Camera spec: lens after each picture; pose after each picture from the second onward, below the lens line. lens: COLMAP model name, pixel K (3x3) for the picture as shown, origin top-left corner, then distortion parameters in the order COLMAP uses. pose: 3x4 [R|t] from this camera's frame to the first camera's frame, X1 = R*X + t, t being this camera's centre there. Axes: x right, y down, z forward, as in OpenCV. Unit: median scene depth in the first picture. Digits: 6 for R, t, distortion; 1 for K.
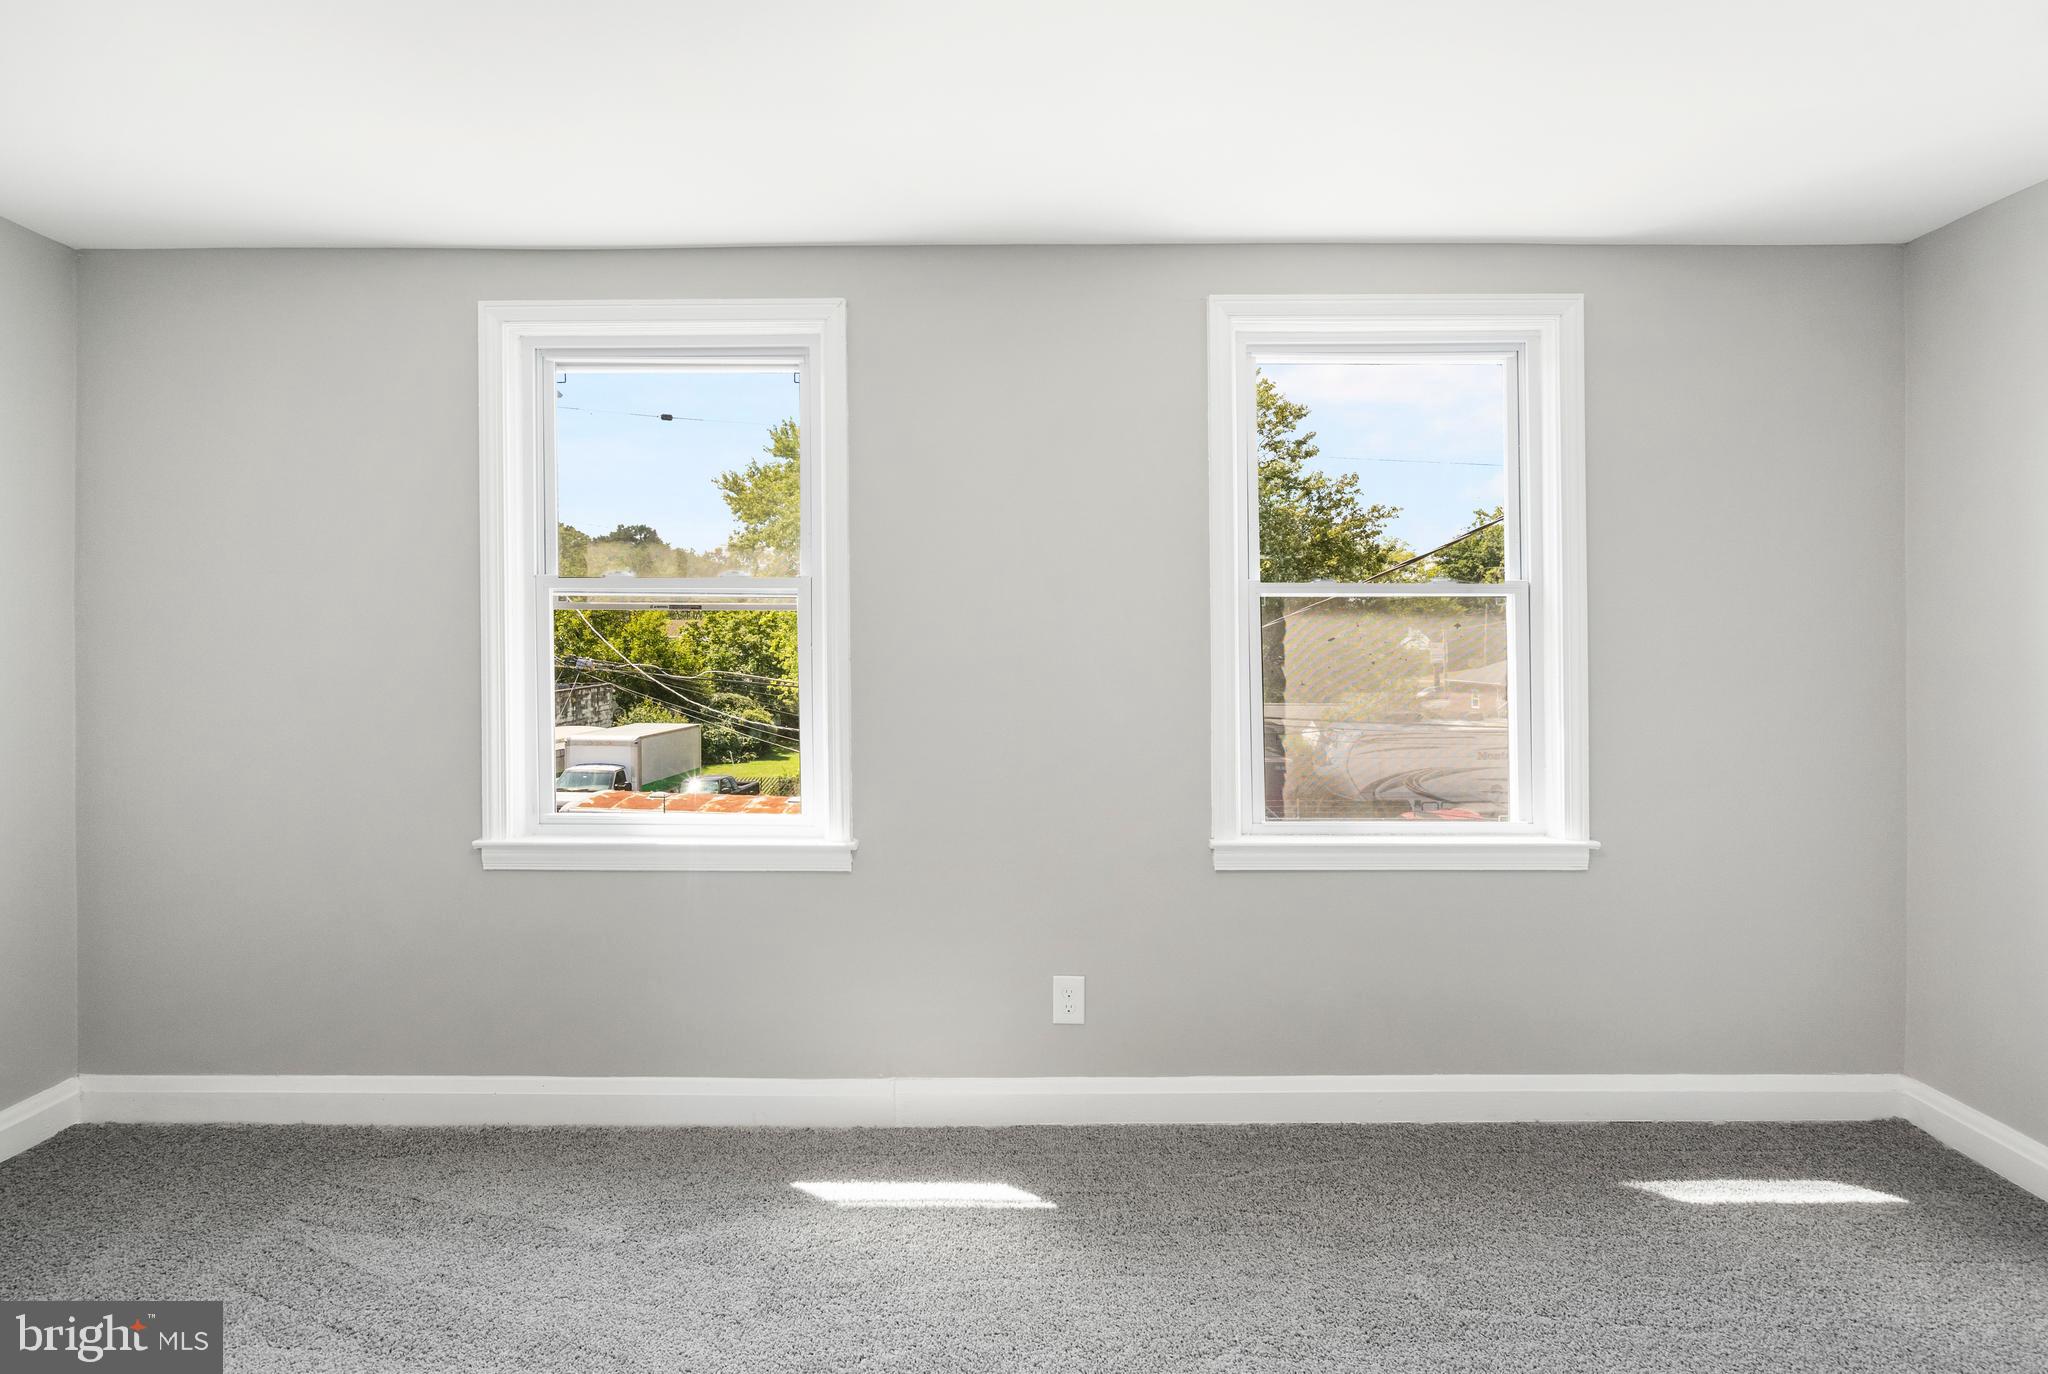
lens RADIAL K [[1031.1, 0, 1015.3], [0, 1031.1, 626.2], [0, 0, 1]] dist [0.000396, 0.000080]
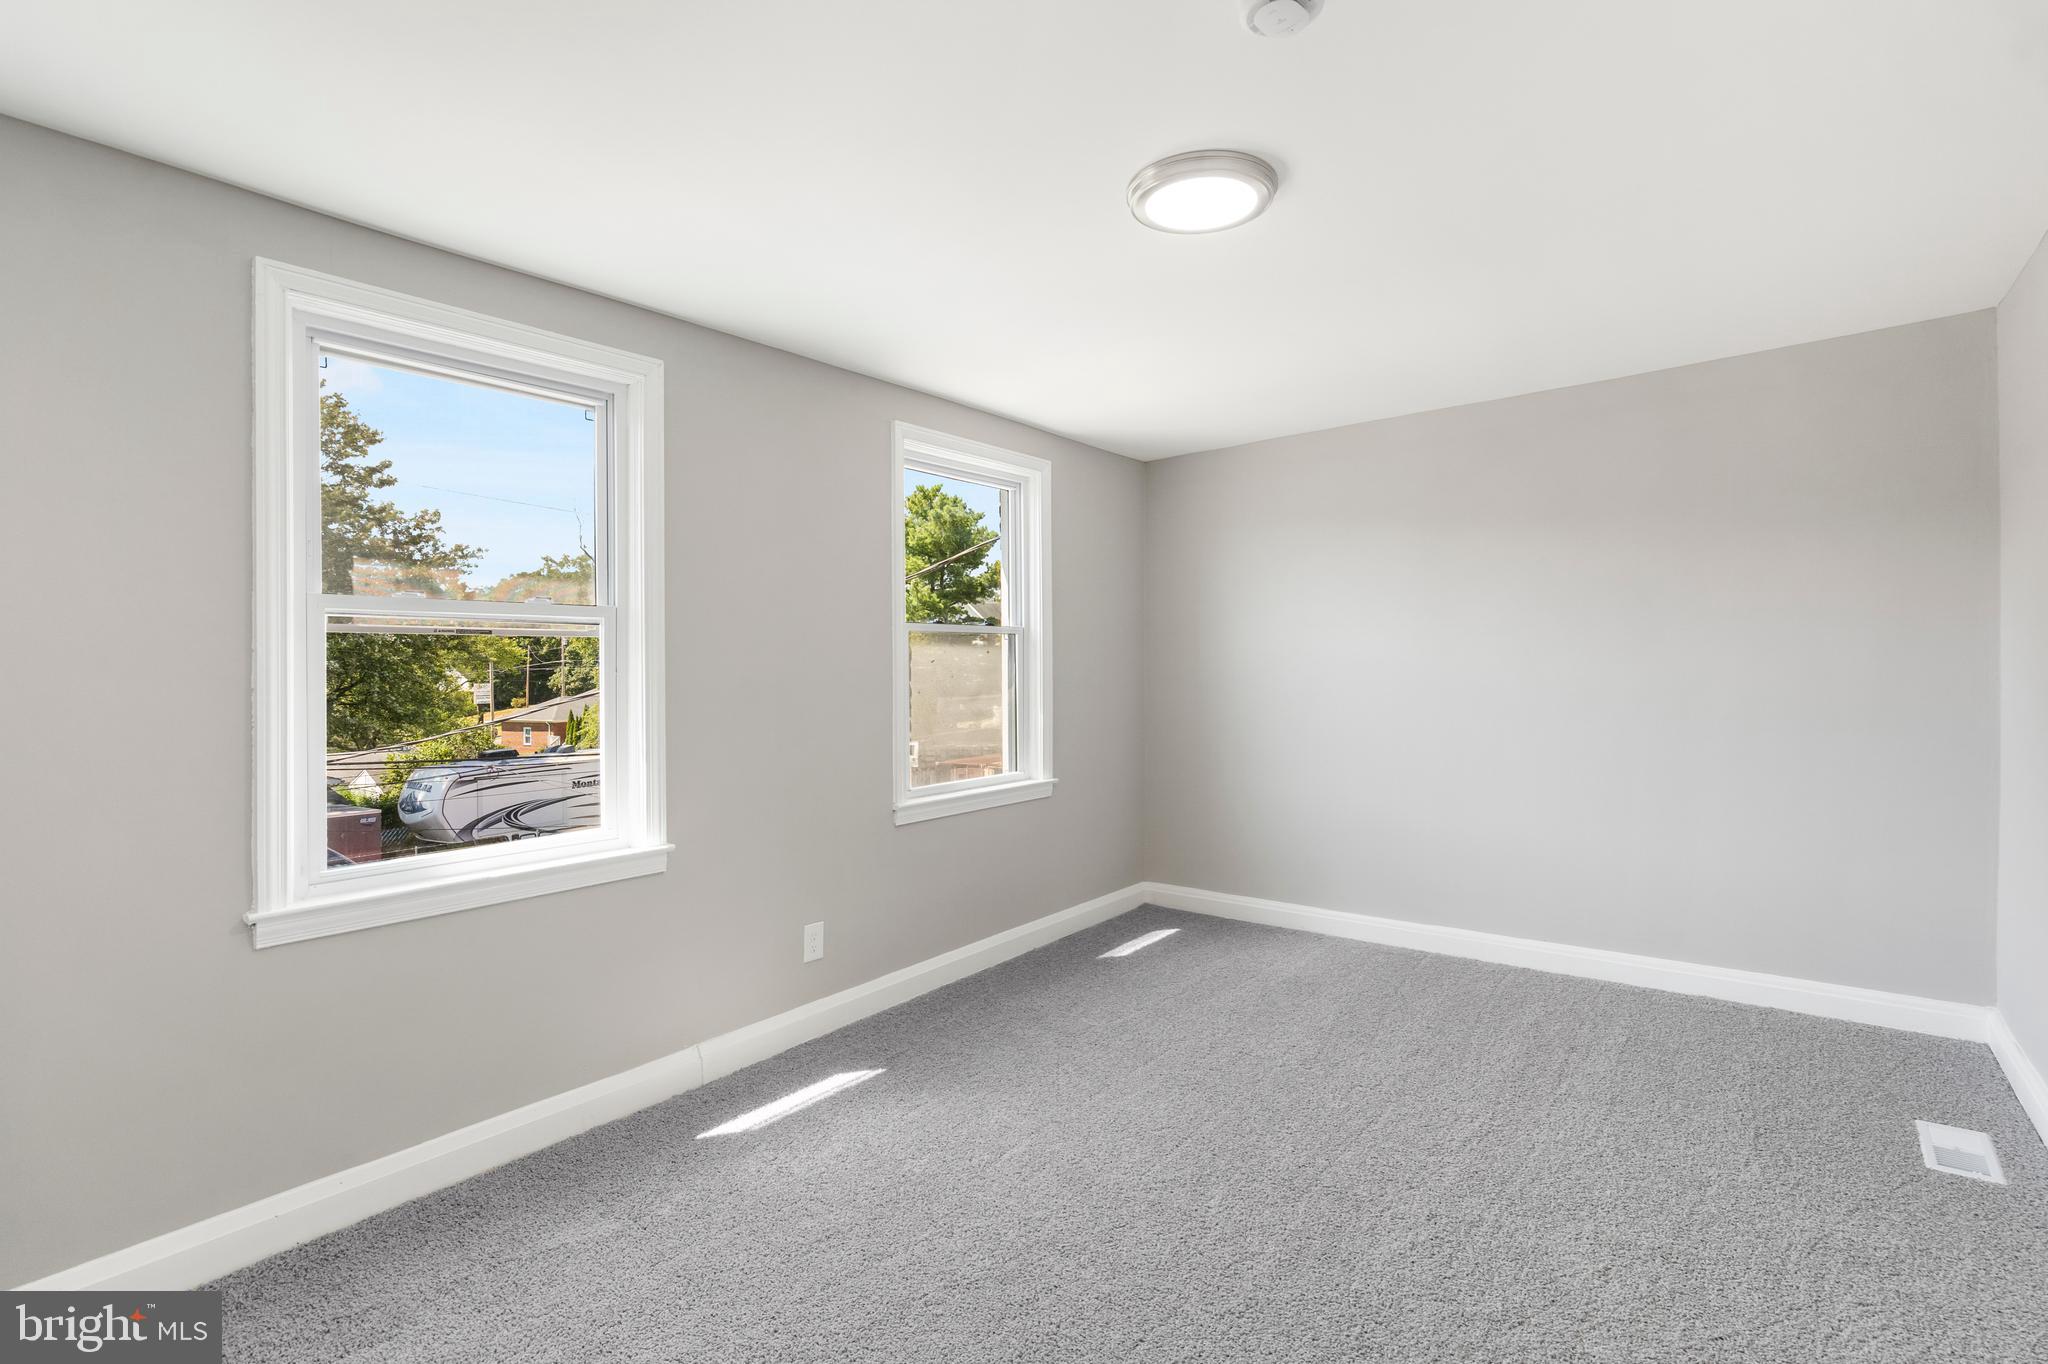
lens RADIAL K [[969.9, 0, 1020.6], [0, 969.9, 672.6], [0, 0, 1]] dist [-0.008556, 0.002152]
pose [[0.612486, -0.013464, 0.790366, -0.681572], [0.008658, 0.999909, 0.010323, 0.012471], [-0.790434, 0.000521, 0.612547, 0.044695]]
